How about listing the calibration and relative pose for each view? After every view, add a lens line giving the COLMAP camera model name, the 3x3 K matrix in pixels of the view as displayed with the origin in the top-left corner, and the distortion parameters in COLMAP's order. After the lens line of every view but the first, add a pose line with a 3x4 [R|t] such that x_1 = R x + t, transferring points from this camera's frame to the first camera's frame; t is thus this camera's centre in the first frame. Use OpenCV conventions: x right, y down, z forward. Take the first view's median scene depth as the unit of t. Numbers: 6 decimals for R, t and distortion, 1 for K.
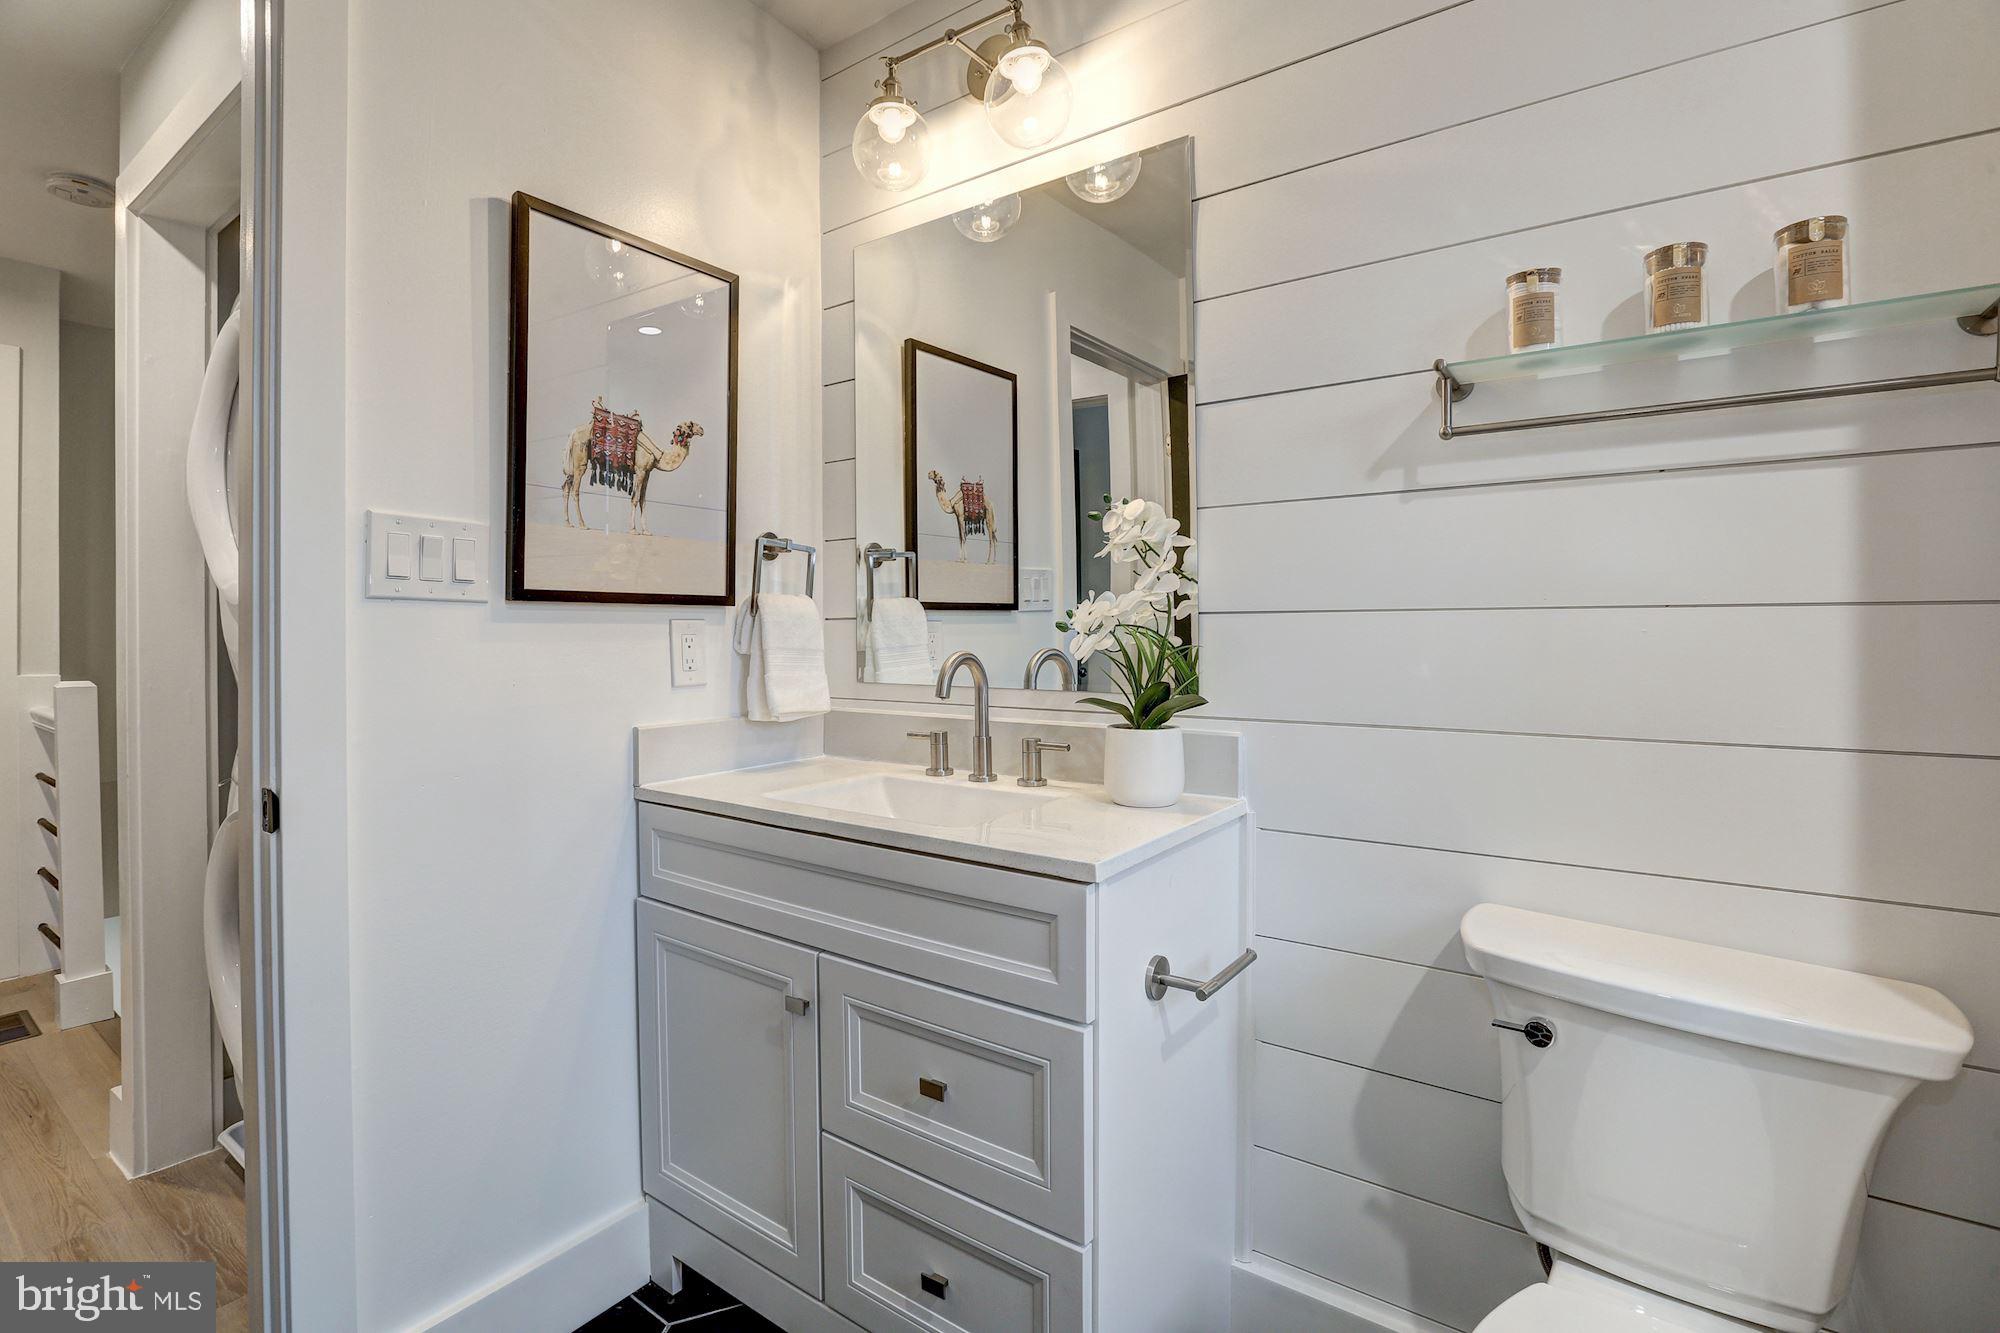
lens RADIAL K [[916.7, 0, 943.4], [0, 916.7, 631.4], [0, 0, 1]] dist [-0.031524, 0.006910]
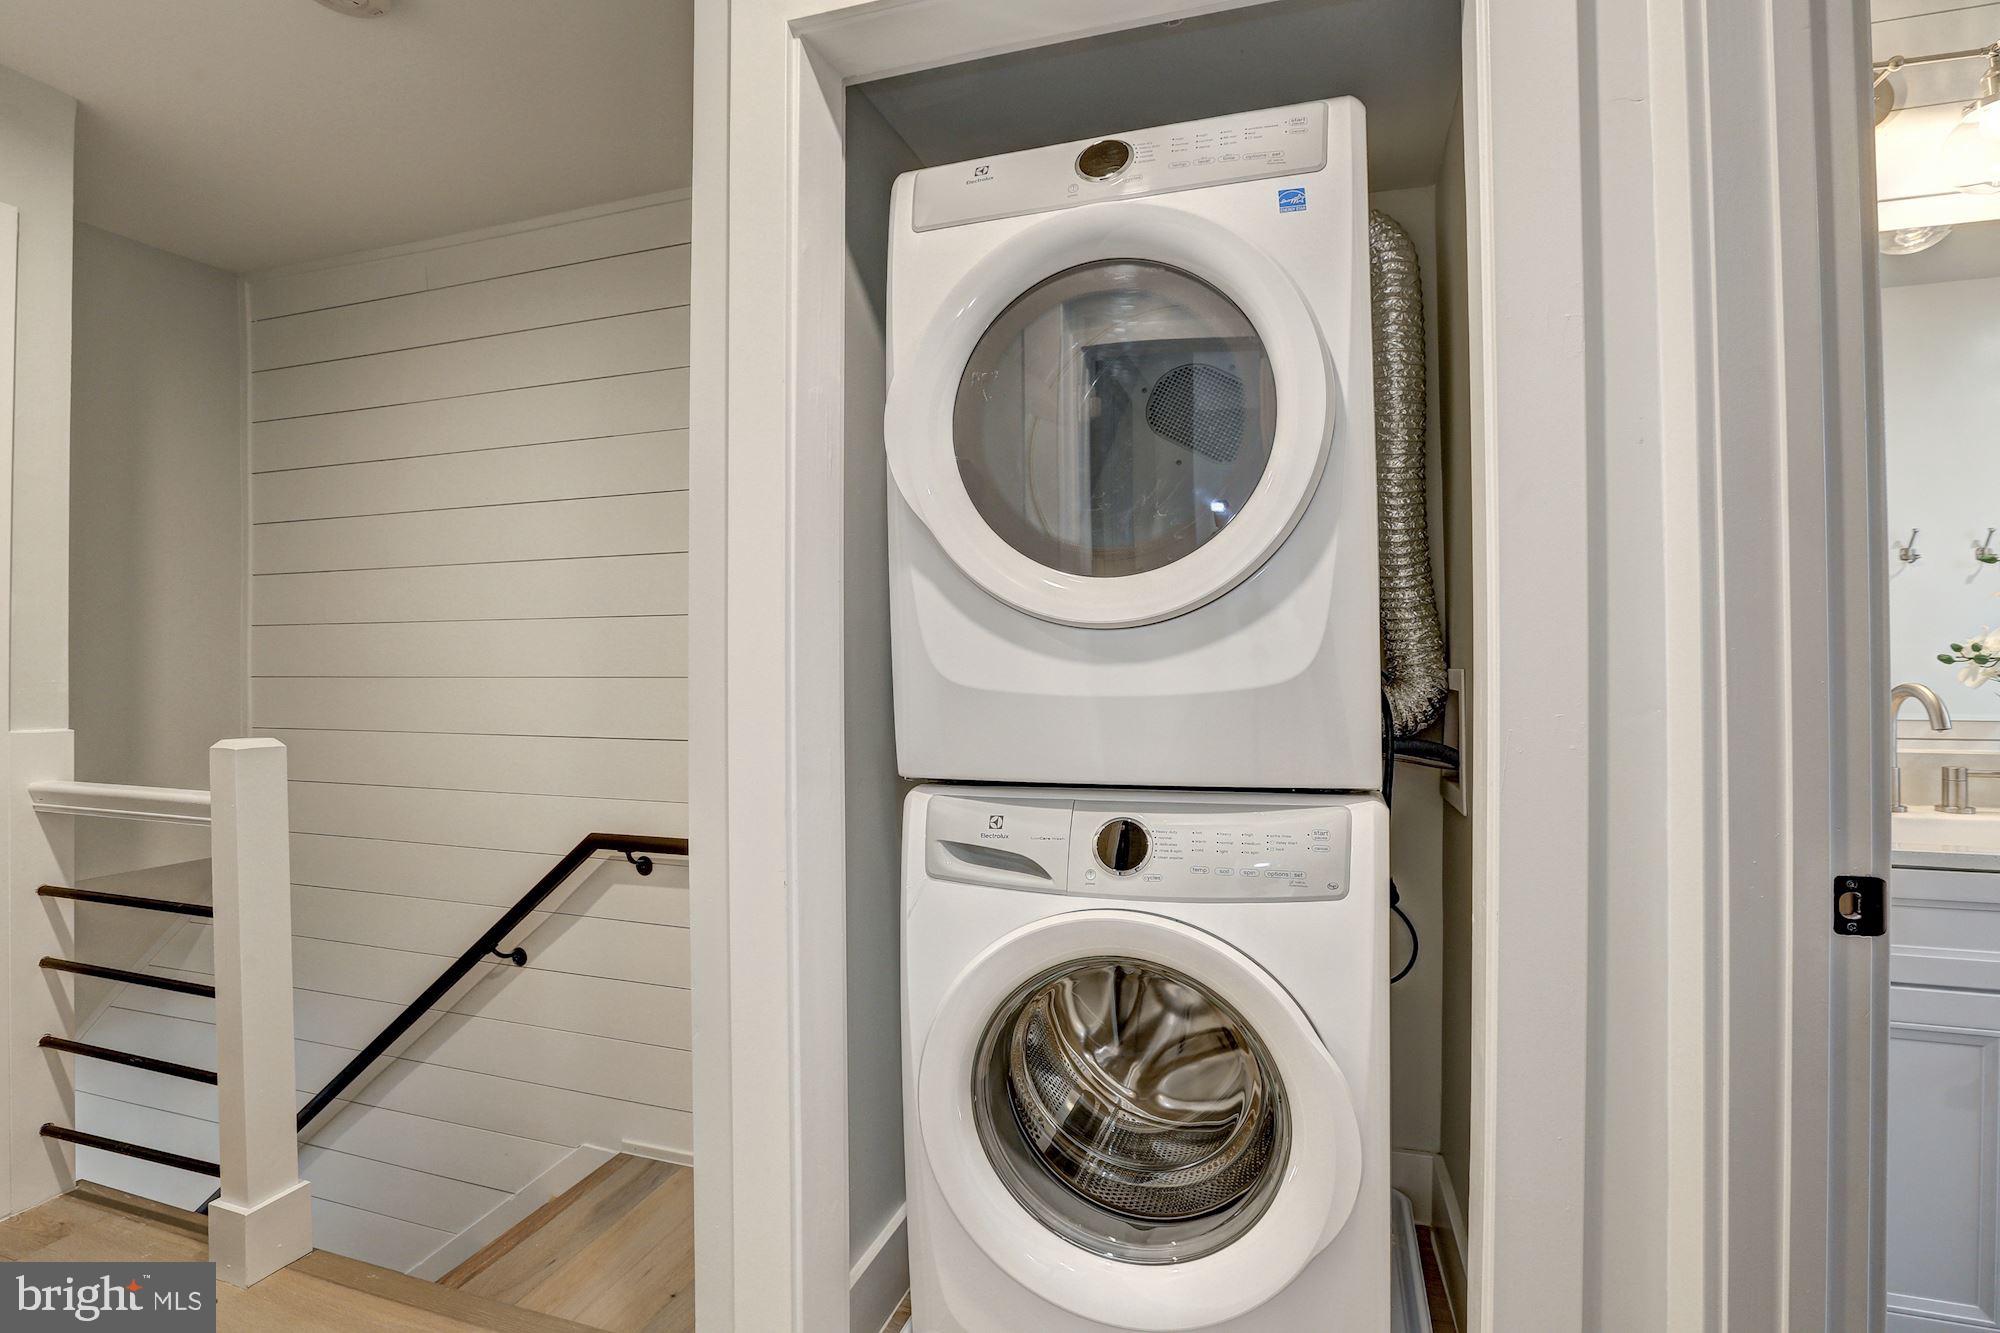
lens RADIAL K [[860.5, 0, 1004.1], [0, 860.5, 671.2], [0, 0, 1]] dist [-0.008681, 0.000219]
pose [[0.944317, -0.000047, 0.329037, -0.669874], [-0.001212, 0.999993, 0.003622, 0.004337], [-0.329035, -0.003819, 0.944310, 0.246327]]
